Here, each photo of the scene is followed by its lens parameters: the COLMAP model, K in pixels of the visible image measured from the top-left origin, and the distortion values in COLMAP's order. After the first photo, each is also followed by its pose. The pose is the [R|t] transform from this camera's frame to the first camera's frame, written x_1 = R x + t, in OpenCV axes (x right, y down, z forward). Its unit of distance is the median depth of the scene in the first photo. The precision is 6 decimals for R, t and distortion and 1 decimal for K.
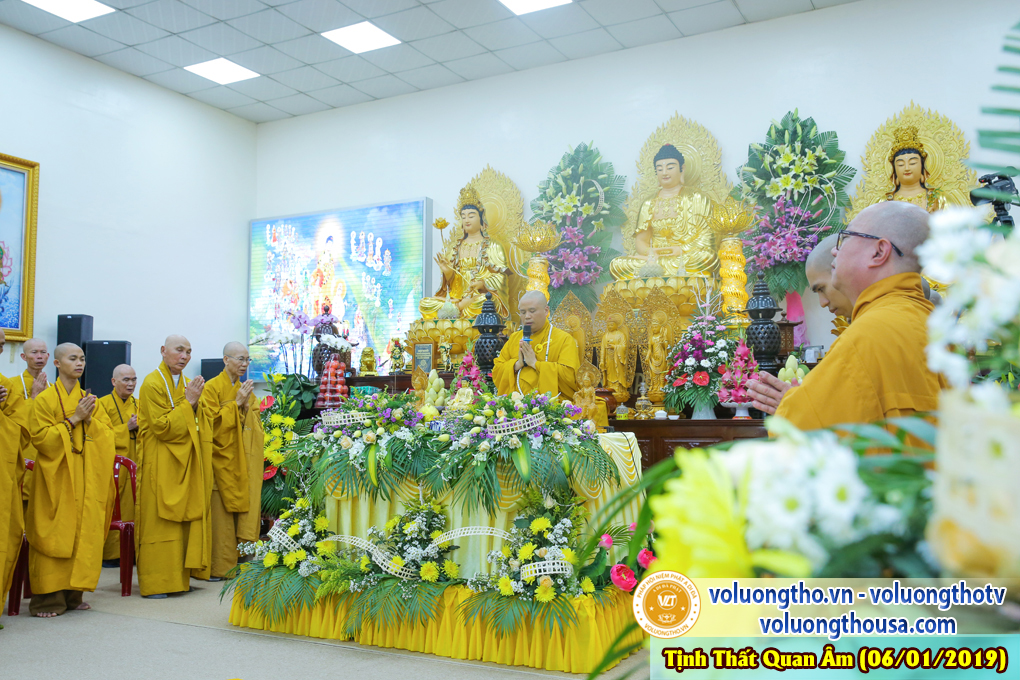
lens RADIAL K [[987.4, 0, 509.9], [0, 987.4, 340.6], [0, 0, 1]] dist [-0.014174, 0.000000]
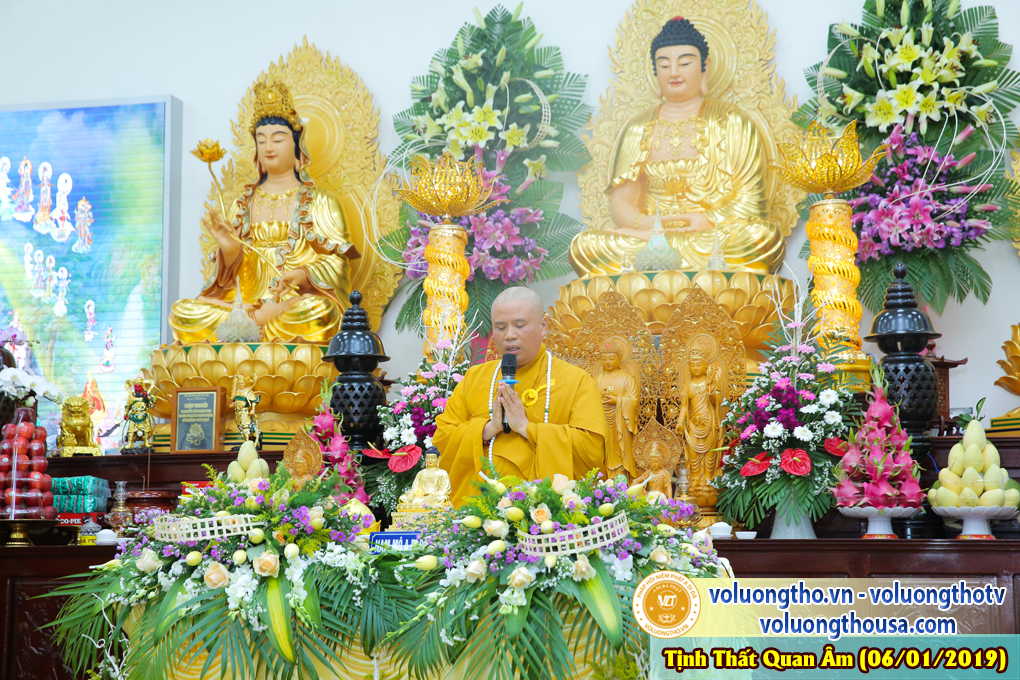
lens RADIAL K [[2016.4, 0, 509.9], [0, 2016.4, 340.8], [0, 0, 1]] dist [0.262209, 0.000000]
pose [[0.978847, 0.022887, 0.203307, -0.150929], [-0.016128, 0.999263, -0.034840, 0.011535], [-0.203955, 0.030824, 0.978495, -0.031166]]
